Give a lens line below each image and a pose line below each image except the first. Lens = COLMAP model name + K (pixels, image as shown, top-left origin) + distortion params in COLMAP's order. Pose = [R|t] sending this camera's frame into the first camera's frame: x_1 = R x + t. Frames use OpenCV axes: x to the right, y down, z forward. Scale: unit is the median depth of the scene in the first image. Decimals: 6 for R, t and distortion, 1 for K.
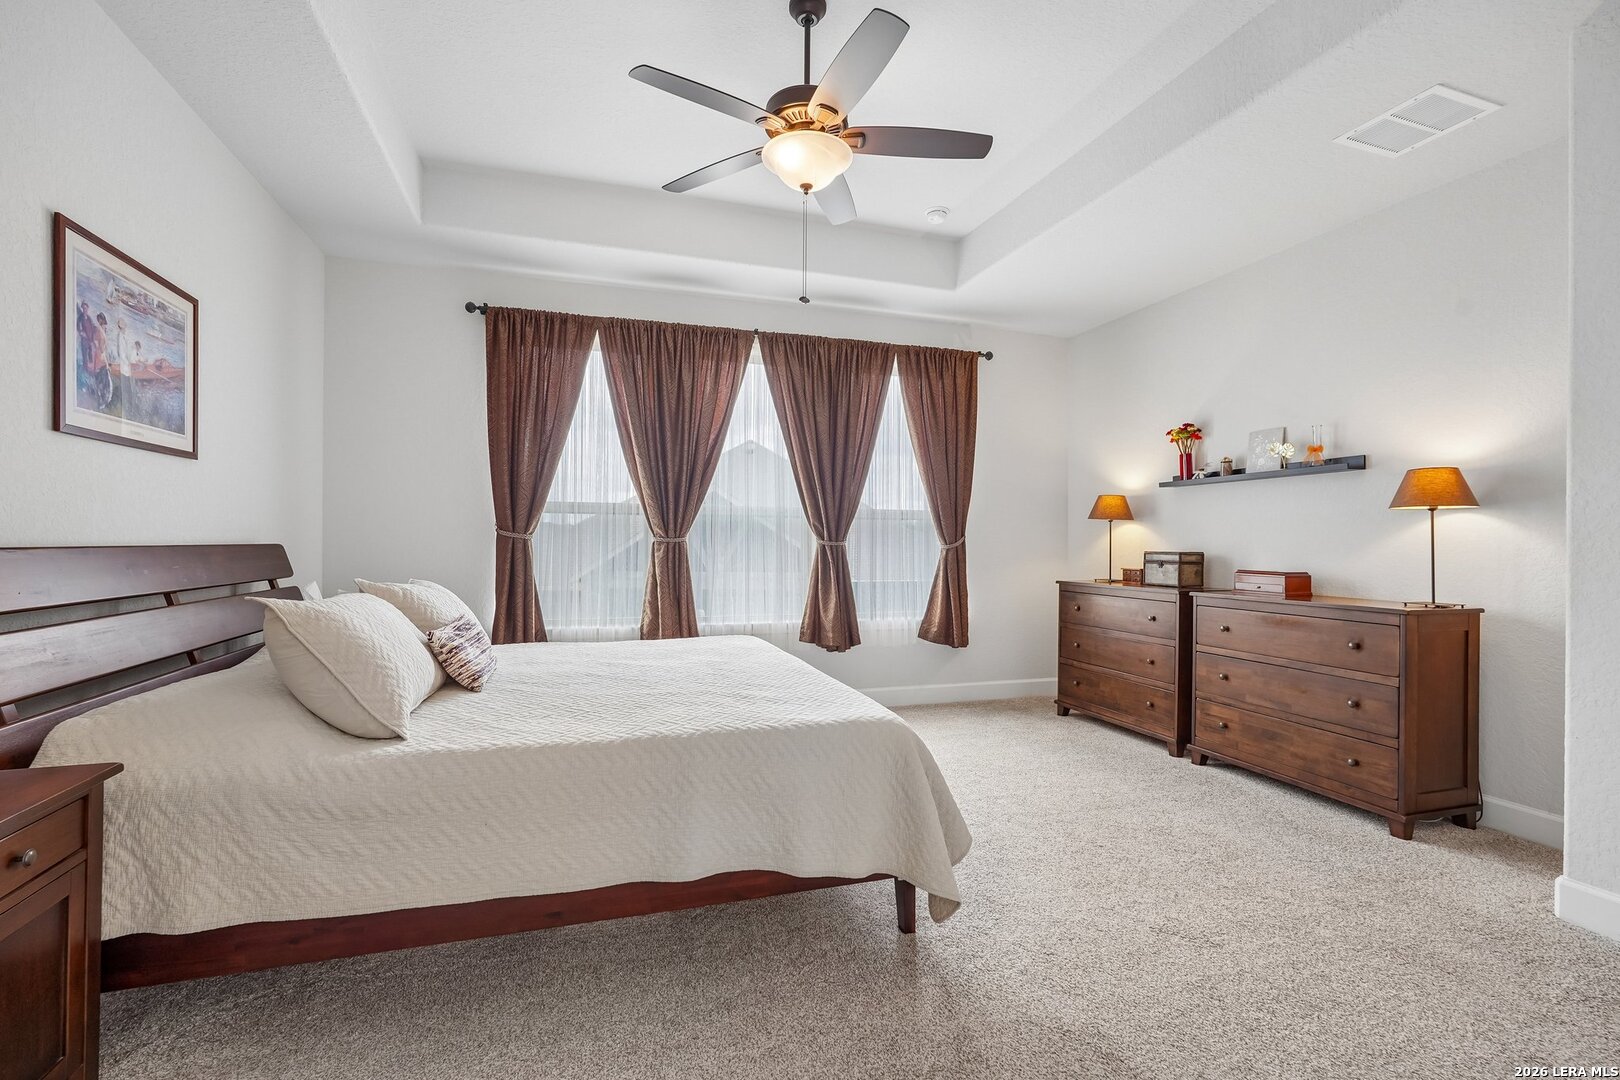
lens RADIAL K [[724.6, 0, 803.7], [0, 724.6, 546.2], [0, 0, 1]] dist [0.000189, 0.001236]
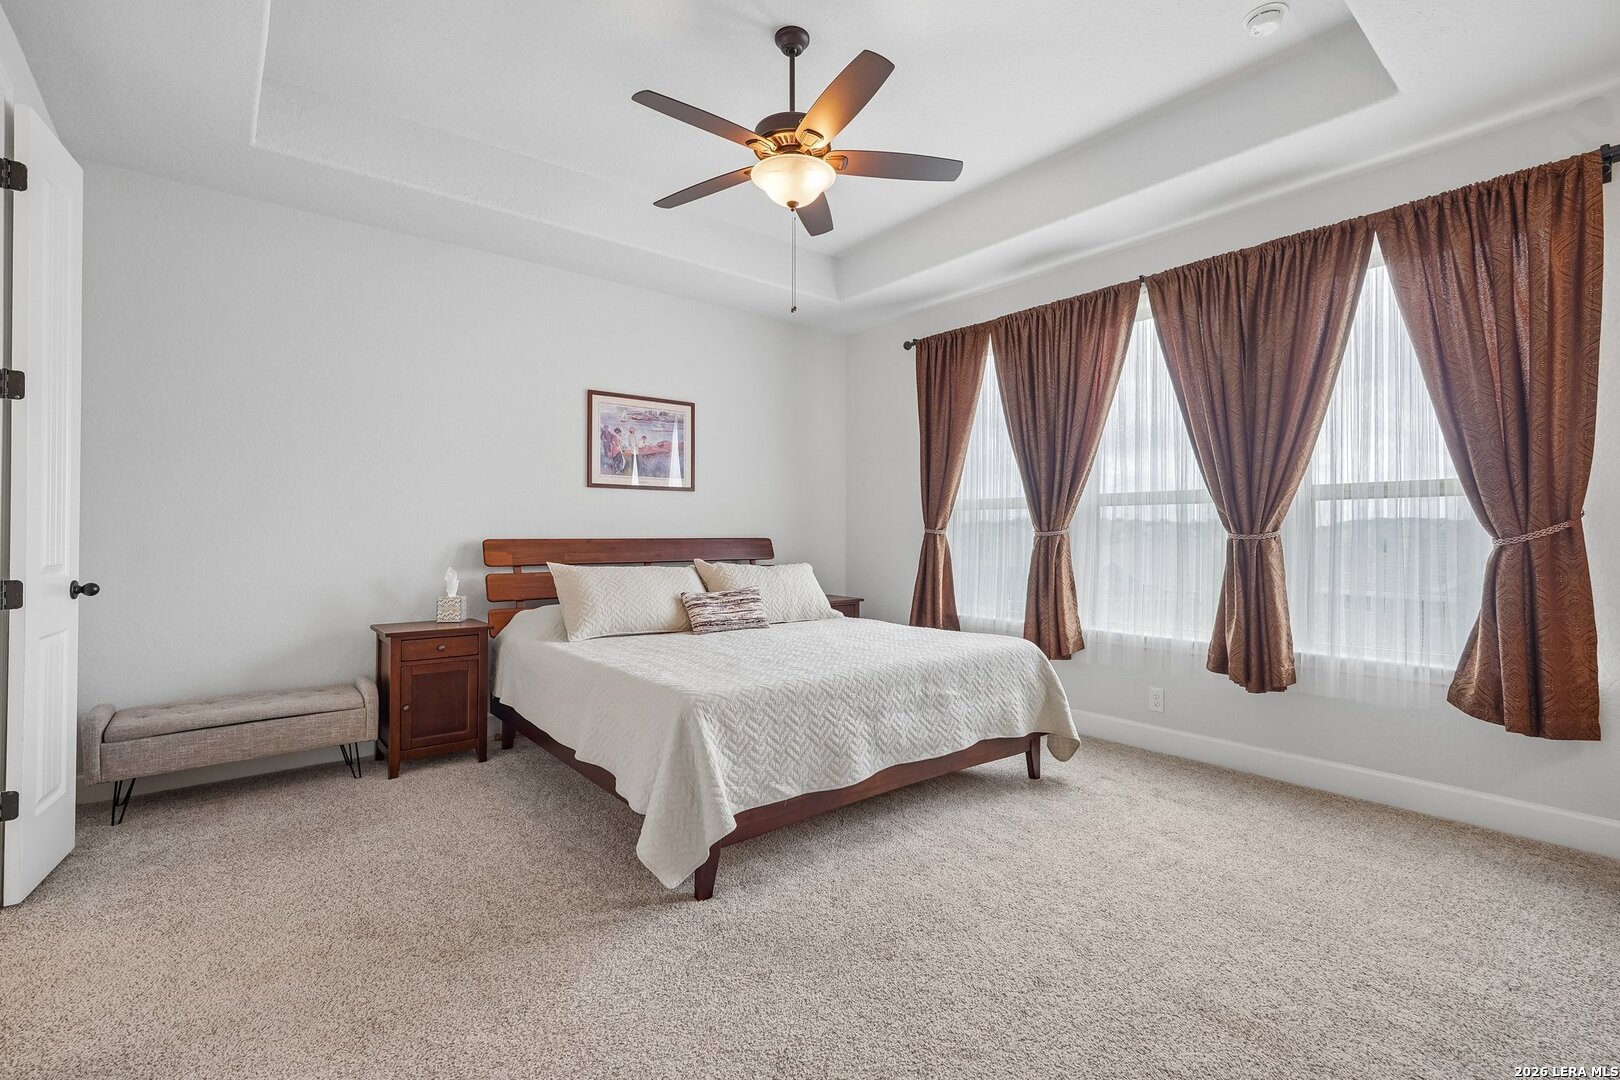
lens RADIAL K [[724.6, 0, 798.5], [0, 724.6, 531.7], [0, 0, 1]] dist [0.000189, 0.001236]
pose [[0.365189, -0.009518, -0.930885, 0.602782], [-0.003154, 0.999929, -0.011461, 0.000987], [0.930928, 0.007121, 0.365133, 0.371674]]
